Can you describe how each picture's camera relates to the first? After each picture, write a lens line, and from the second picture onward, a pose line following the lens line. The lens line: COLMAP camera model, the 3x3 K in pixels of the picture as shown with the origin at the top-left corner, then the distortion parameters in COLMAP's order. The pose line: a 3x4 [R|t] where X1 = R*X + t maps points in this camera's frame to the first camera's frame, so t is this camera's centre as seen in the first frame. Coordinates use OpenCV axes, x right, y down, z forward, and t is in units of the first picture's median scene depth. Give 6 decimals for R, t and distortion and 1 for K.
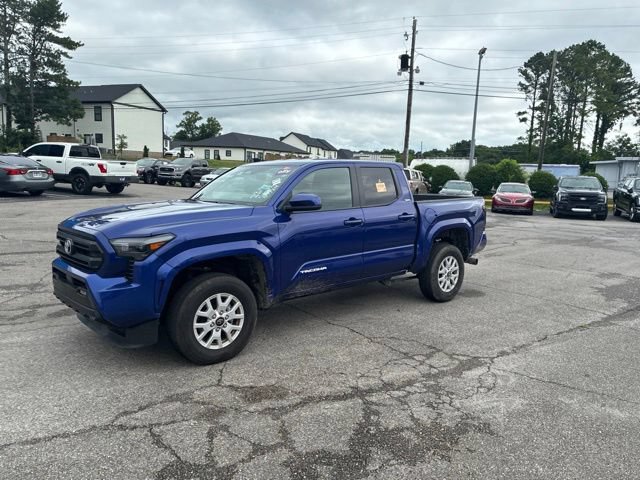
lens RADIAL K [[484.4, 0, 329.3], [0, 484.4, 233.5], [0, 0, 1]] dist [0.048565, -0.061409]
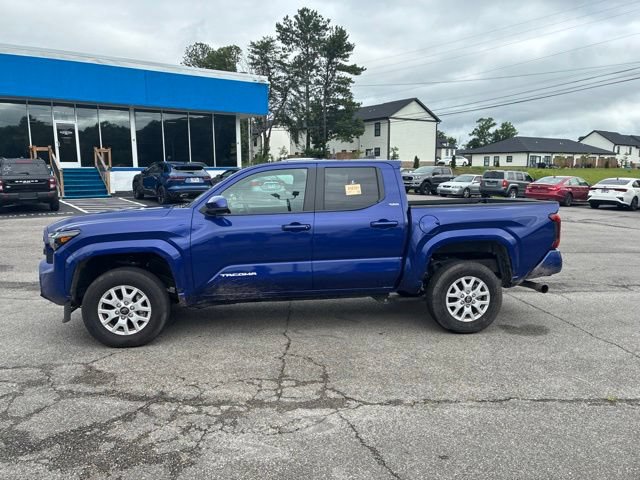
lens RADIAL K [[484.4, 0, 318.1], [0, 484.4, 241.7], [0, 0, 1]] dist [0.048565, -0.061409]
pose [[0.819206, 0.047026, -0.571568, 0.379545], [-0.047436, 0.998774, 0.014187, -0.007110], [0.571534, 0.015490, 0.820432, 0.164244]]
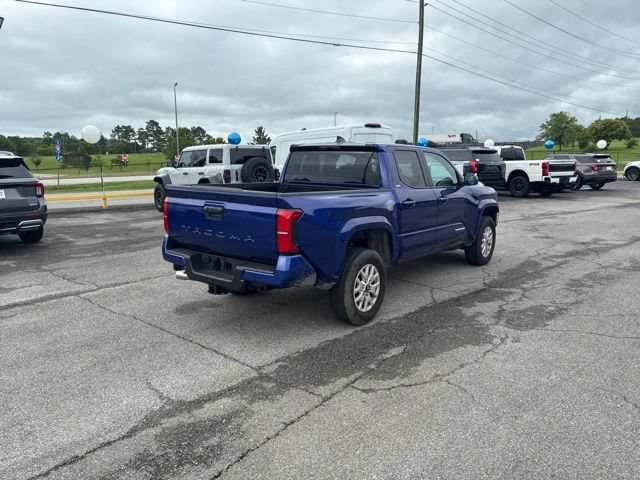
lens RADIAL K [[484.4, 0, 326.4], [0, 484.4, 235.6], [0, 0, 1]] dist [0.048565, -0.061409]
pose [[-0.985588, 0.000175, -0.169165, 0.181144], [-0.045885, 0.962234, 0.268329, -0.171695], [0.162823, 0.272224, -0.948358, 1.461916]]
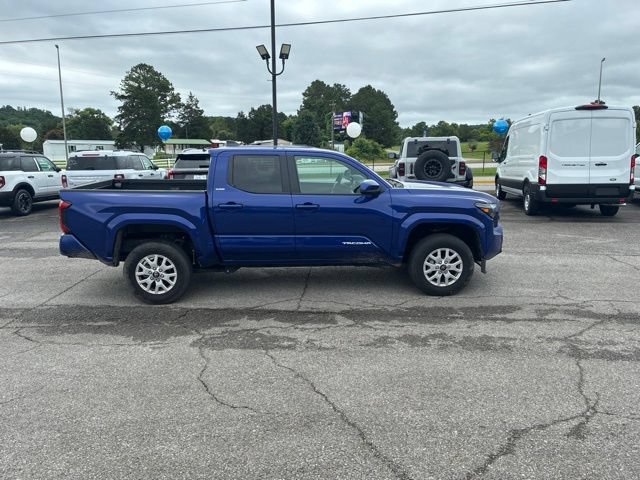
lens RADIAL K [[484.4, 0, 317.0], [0, 484.4, 233.8], [0, 0, 1]] dist [0.048565, -0.061409]
pose [[-0.766243, -0.133843, 0.628456, -0.561457], [0.067365, 0.955942, 0.285722, -0.192678], [-0.639010, 0.261268, -0.723468, 1.271694]]
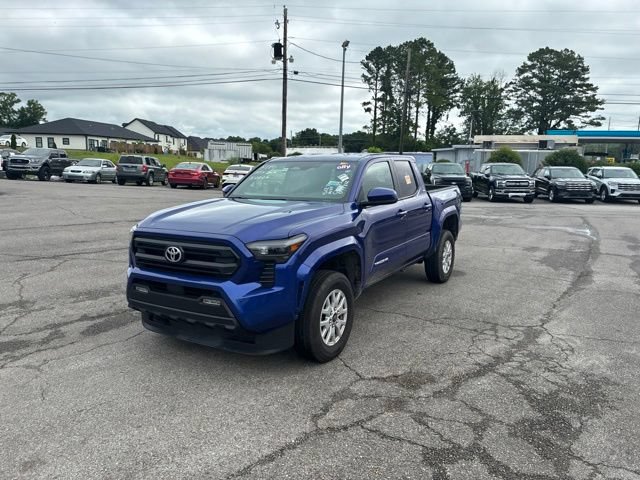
lens RADIAL K [[484.4, 0, 320.0], [0, 484.4, 236.4], [0, 0, 1]] dist [0.048565, -0.061409]
pose [[0.957294, -0.056971, 0.283446, -0.261275], [0.048314, 0.998130, 0.037445, -0.013756], [-0.285050, -0.022152, 0.958257, 0.021837]]
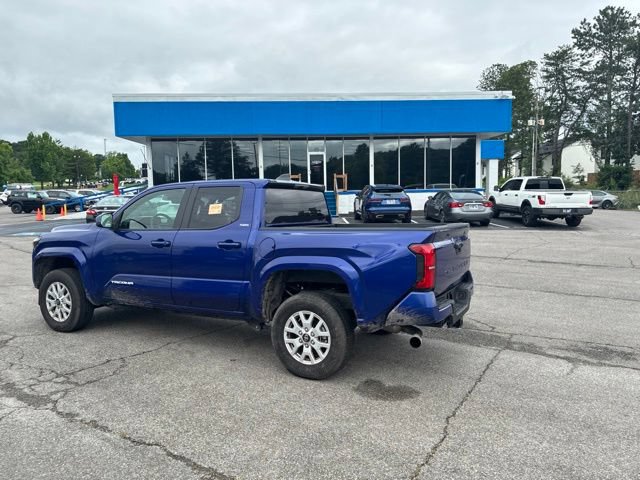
lens RADIAL K [[484.4, 0, 329.1], [0, 484.4, 237.8], [0, 0, 1]] dist [0.048565, -0.061409]
pose [[0.347127, 0.043593, -0.936804, 0.679272], [-0.103465, 0.994601, 0.007944, -0.048769], [0.932093, 0.094169, 0.349764, 0.600990]]
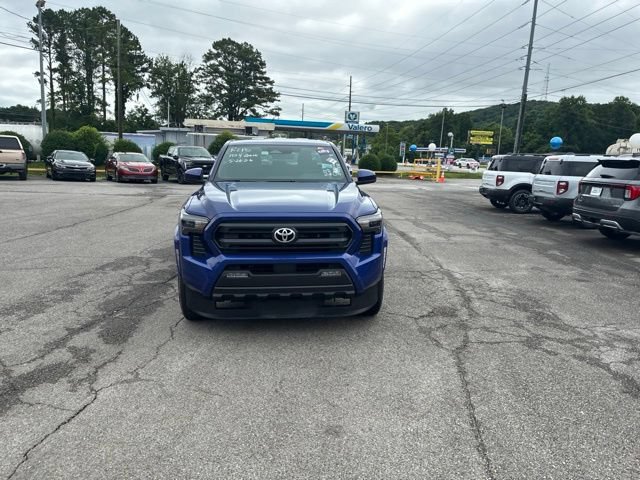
lens RADIAL K [[484.3, 0, 324.4], [0, 484.3, 243.5], [0, 0, 1]] dist [0.050261, -0.062644]
pose [[0.604779, -0.156833, 0.780798, -0.611187], [0.088996, 0.987586, 0.129436, -0.036308], [-0.791405, -0.008792, 0.611229, 0.175545]]
